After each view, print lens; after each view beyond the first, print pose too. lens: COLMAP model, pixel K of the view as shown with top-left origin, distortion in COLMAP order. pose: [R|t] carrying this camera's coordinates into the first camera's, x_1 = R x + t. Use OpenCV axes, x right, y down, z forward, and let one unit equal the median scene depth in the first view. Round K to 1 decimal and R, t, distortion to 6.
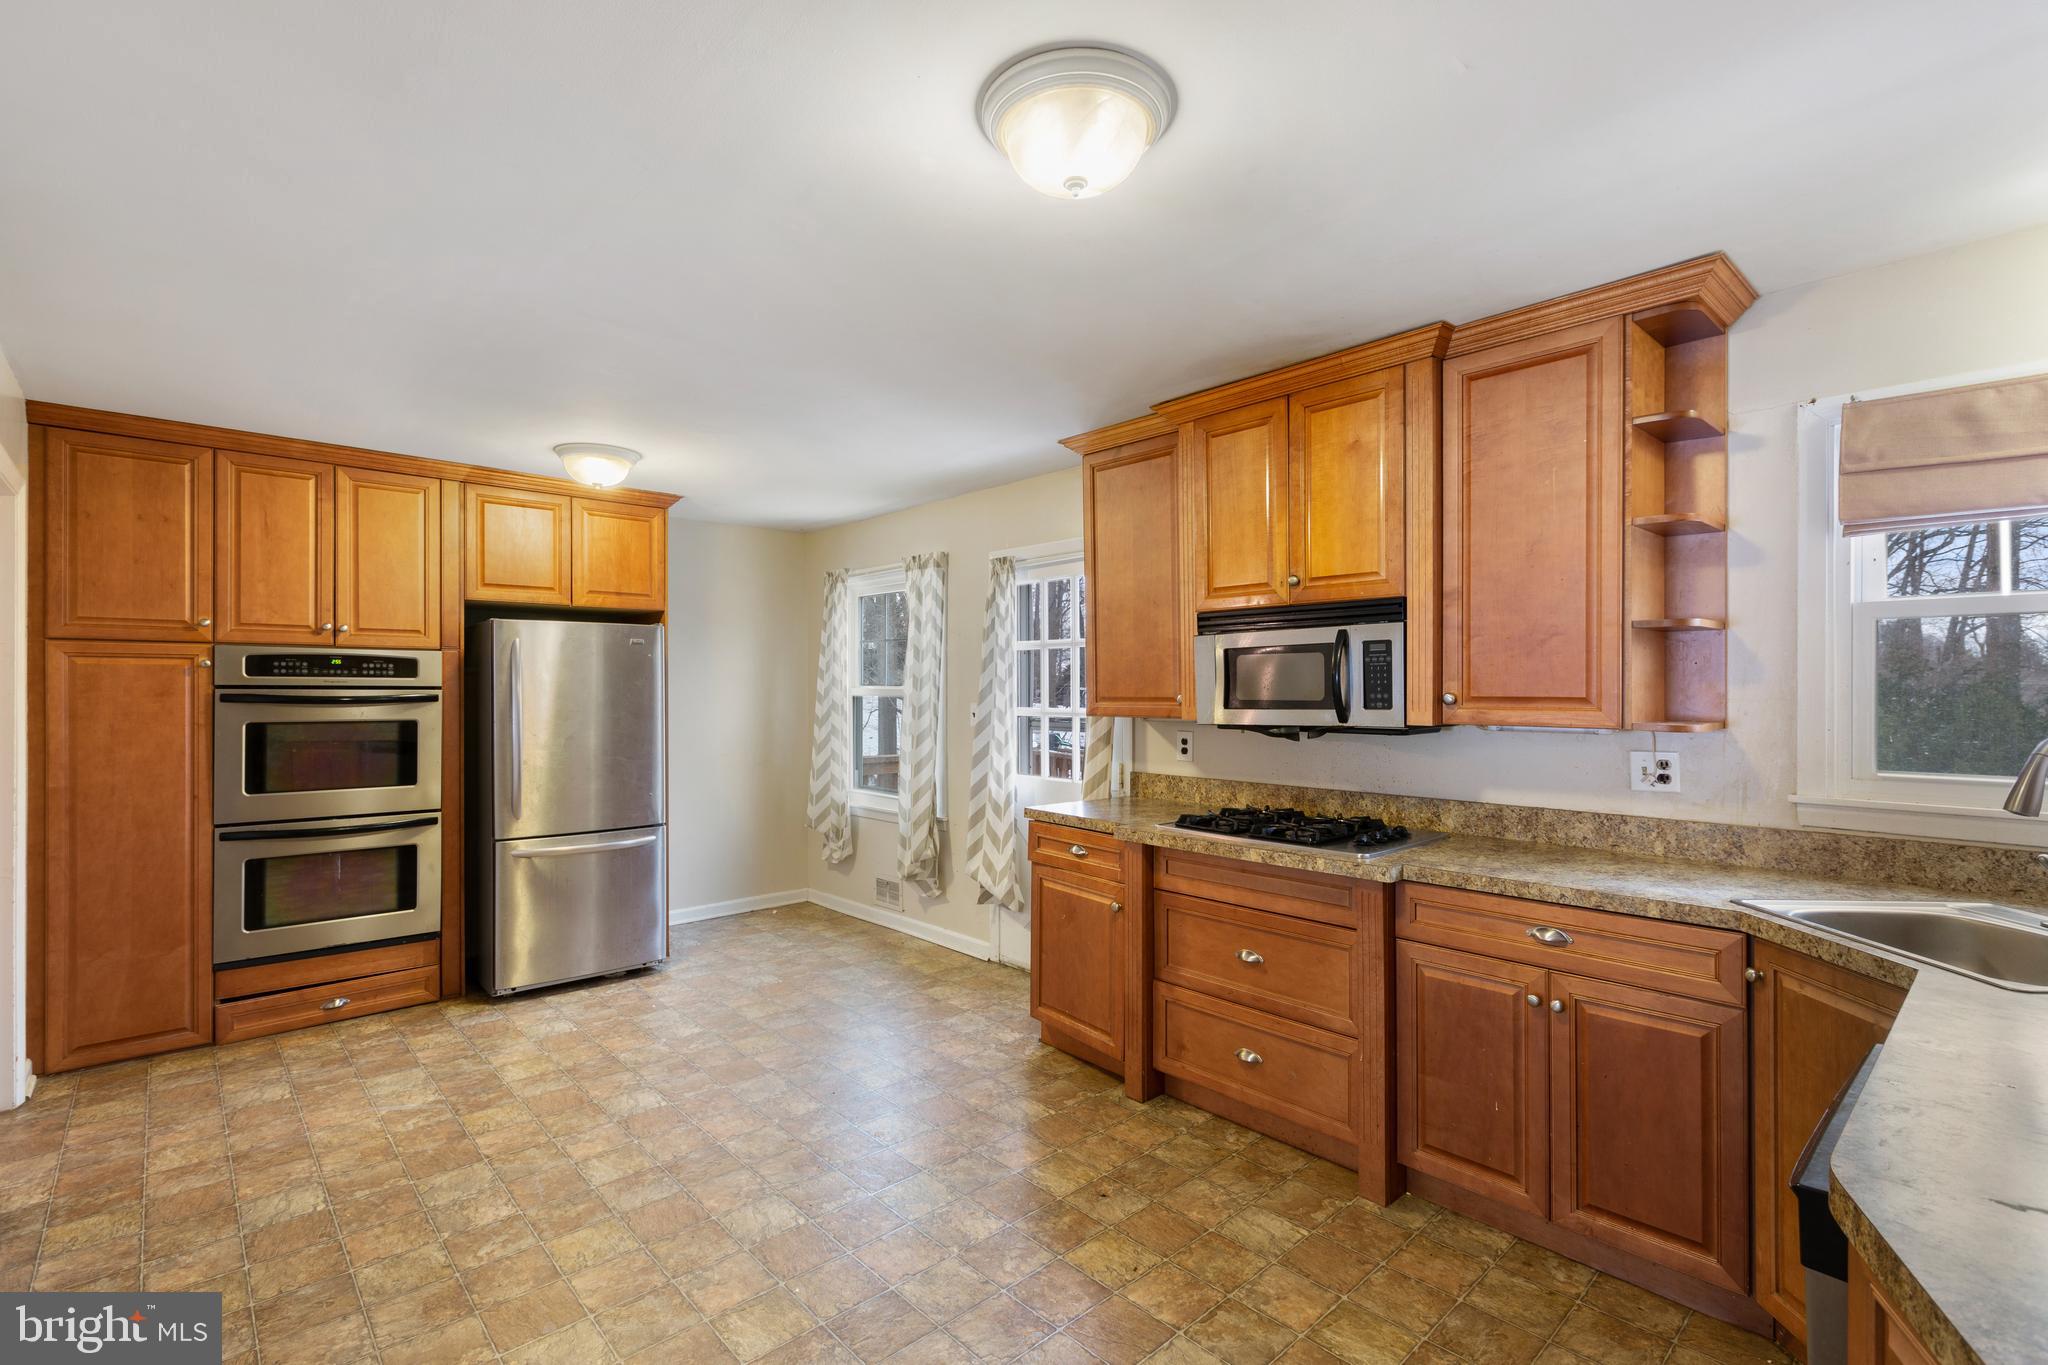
lens RADIAL K [[928.6, 0, 1020.1], [0, 928.6, 681.0], [0, 0, 1]] dist [0.001187, -0.000208]
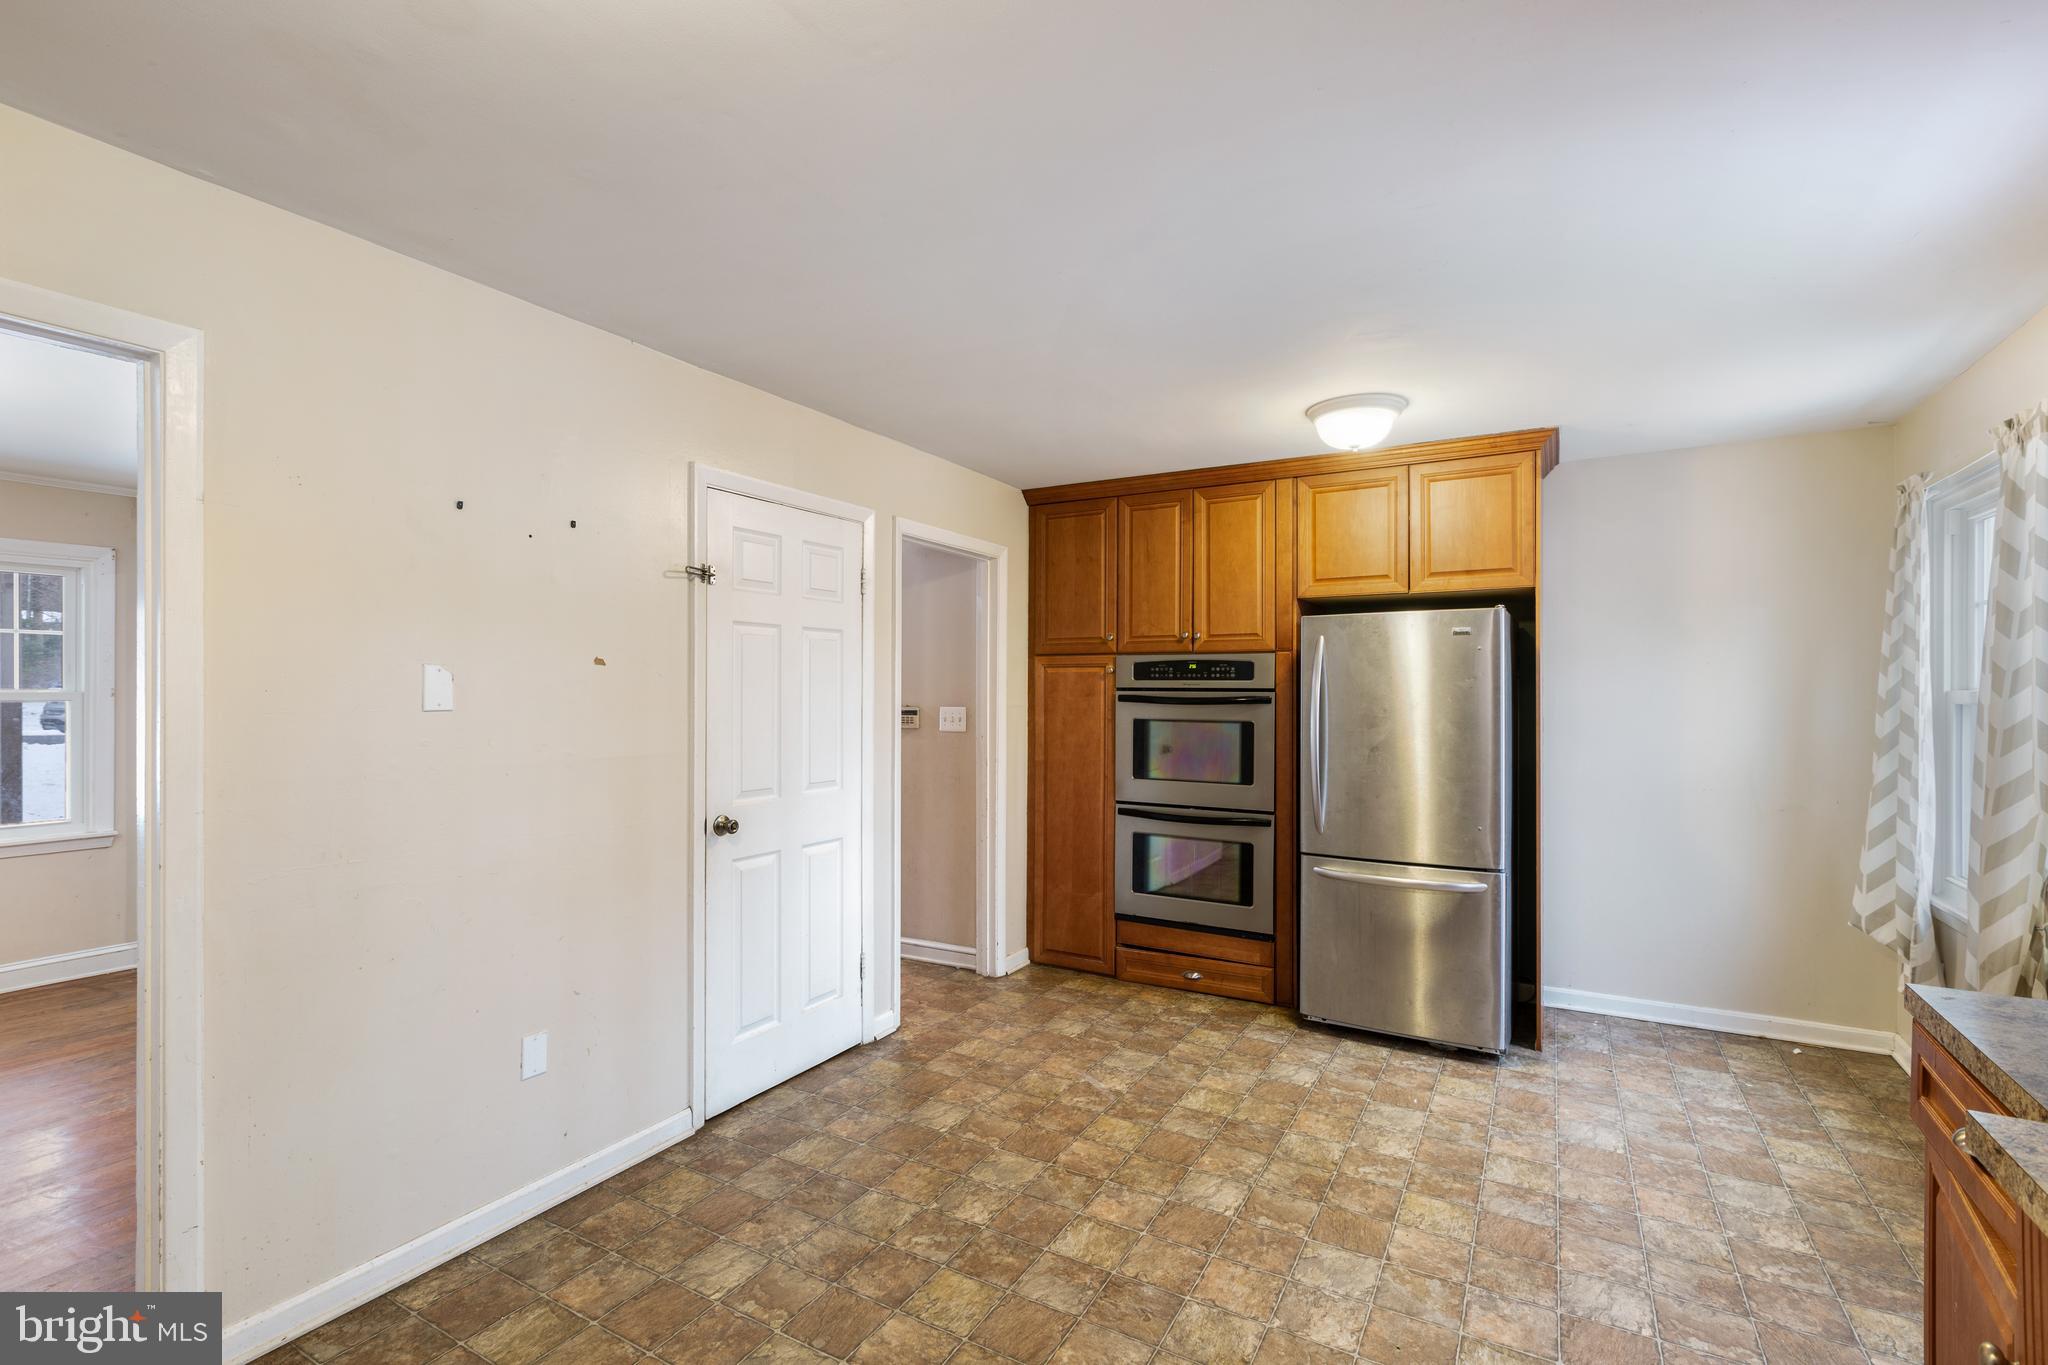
lens RADIAL K [[928.4, 0, 1020.4], [0, 928.4, 691.5], [0, 0, 1]] dist [0.000368, -0.000187]
pose [[0.298435, 0.002356, -0.954427, 0.257405], [0.006584, 0.999968, 0.004527, 0.002776], [0.954407, -0.007635, 0.298410, 0.477280]]
